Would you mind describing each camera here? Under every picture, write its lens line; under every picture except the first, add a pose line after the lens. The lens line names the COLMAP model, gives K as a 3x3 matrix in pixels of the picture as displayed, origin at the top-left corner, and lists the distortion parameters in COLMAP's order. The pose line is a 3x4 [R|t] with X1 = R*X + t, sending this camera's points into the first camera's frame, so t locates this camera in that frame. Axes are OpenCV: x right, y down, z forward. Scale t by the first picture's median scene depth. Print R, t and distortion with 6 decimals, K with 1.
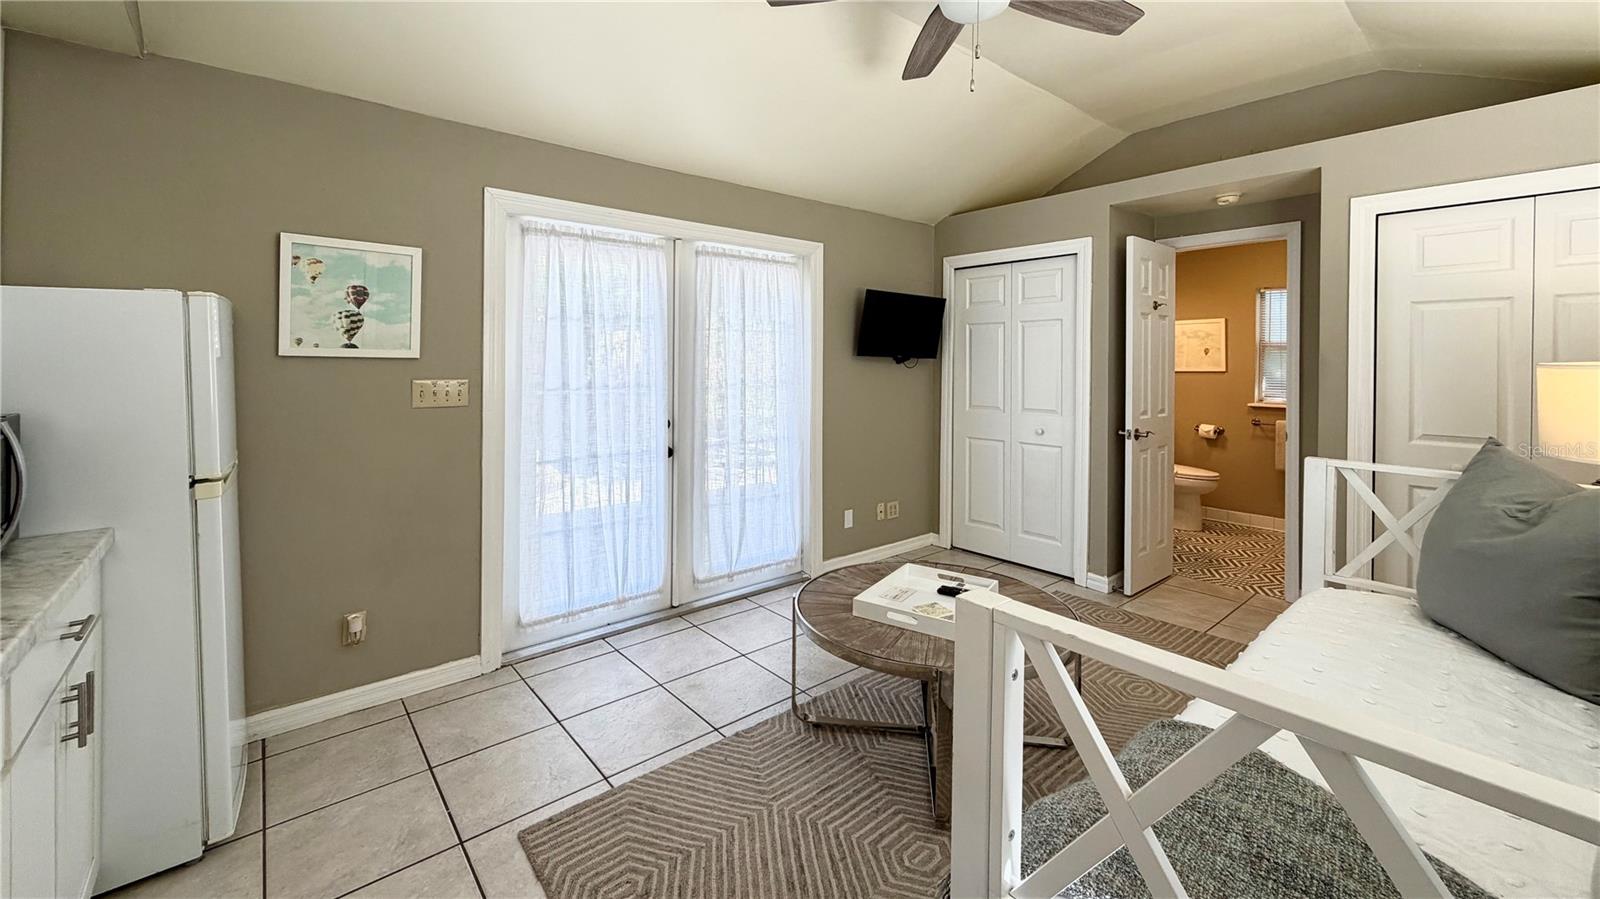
lens RADIAL K [[640.7, 0, 791.4], [0, 640.7, 356.4], [0, 0, 1]] dist [0.000122, 0.000761]
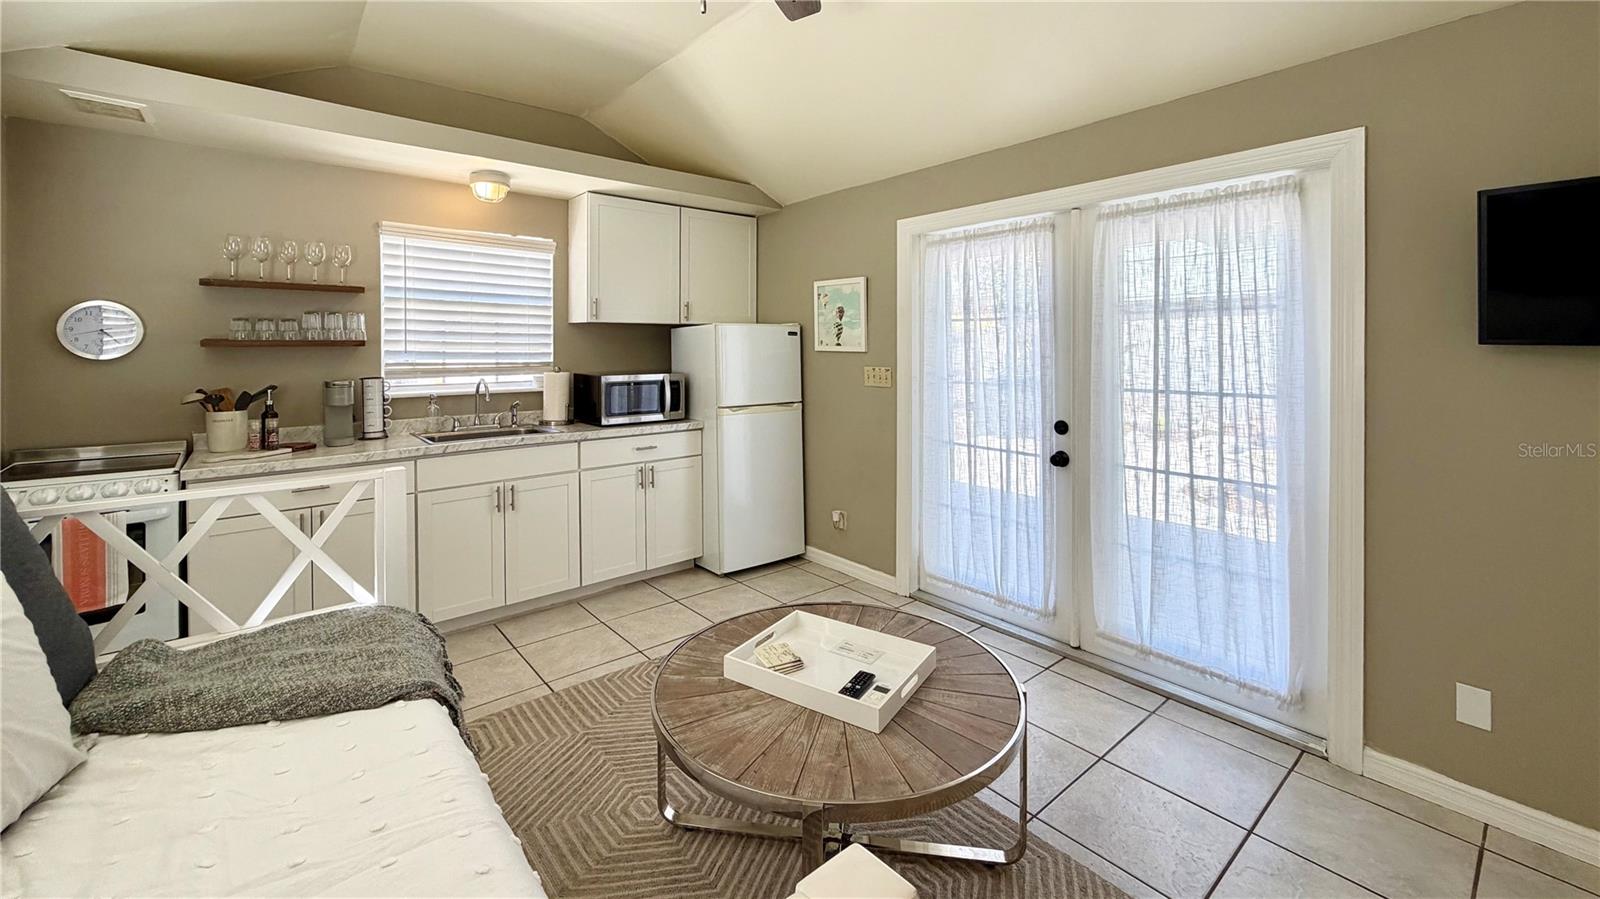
lens RADIAL K [[640.7, 0, 798.6], [0, 640.7, 347.0], [0, 0, 1]] dist [0.000122, 0.000761]
pose [[-0.005286, -0.006401, -0.999966, 0.733339], [0.007983, 0.999947, -0.006443, 0.000024], [0.999954, -0.008017, -0.005234, 0.713806]]
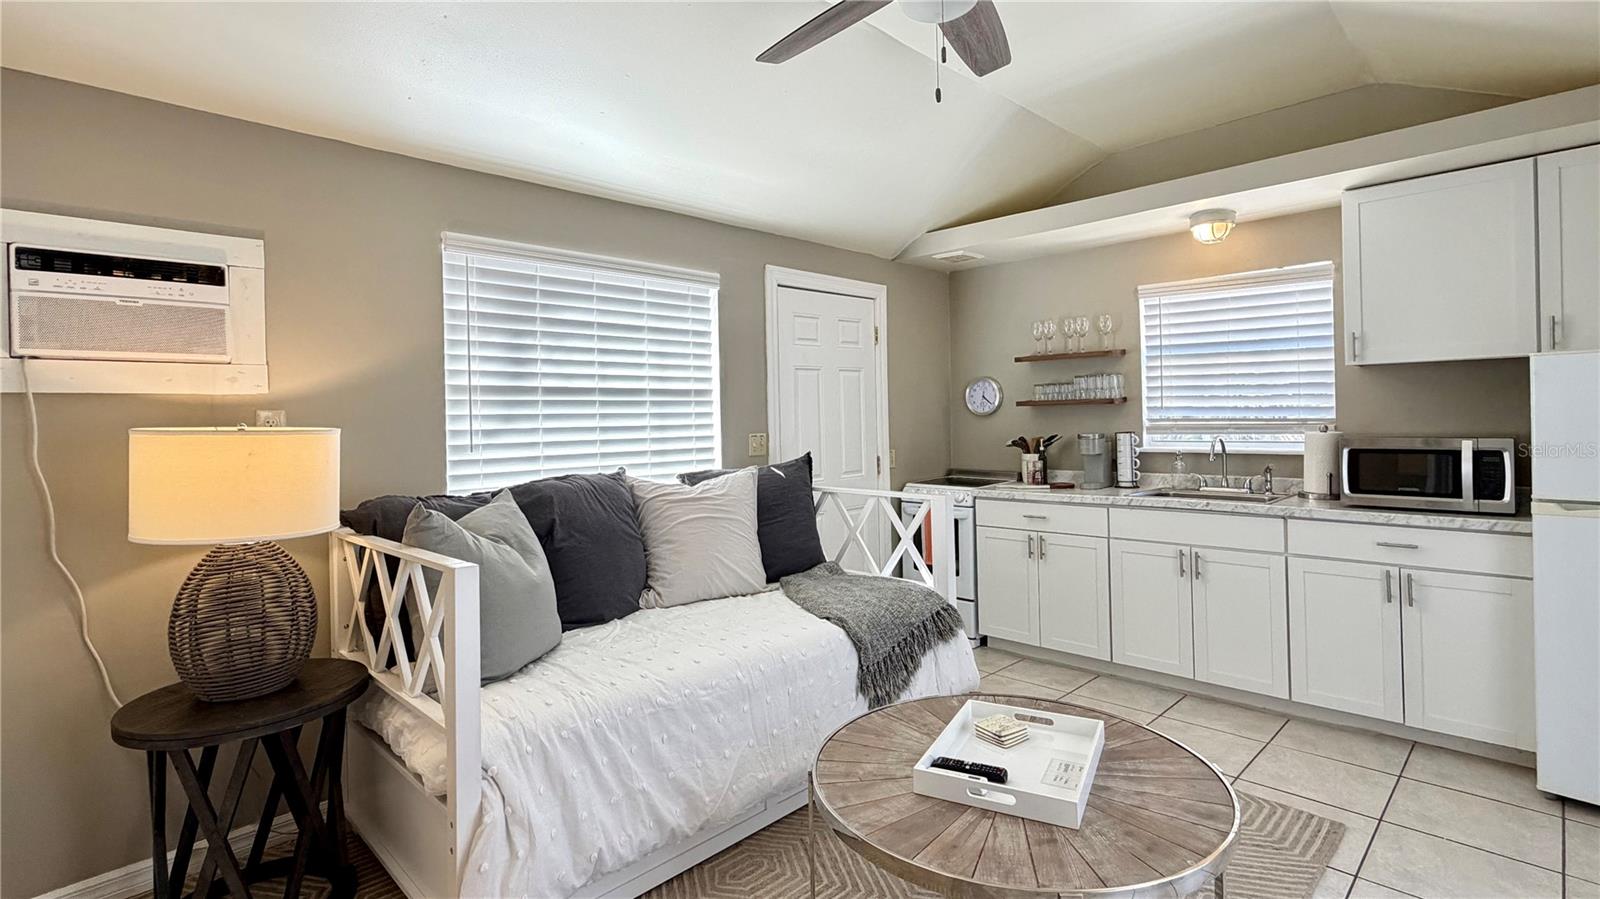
lens RADIAL K [[758.3, 0, 791.6], [0, 758.3, 413.7], [0, 0, 1]] dist [-0.000439, 0.000662]
pose [[-0.997230, 0.014488, -0.072959, 0.379410], [0.014968, 0.999870, -0.006042, 0.004557], [0.072862, -0.007117, -0.997317, 1.334019]]
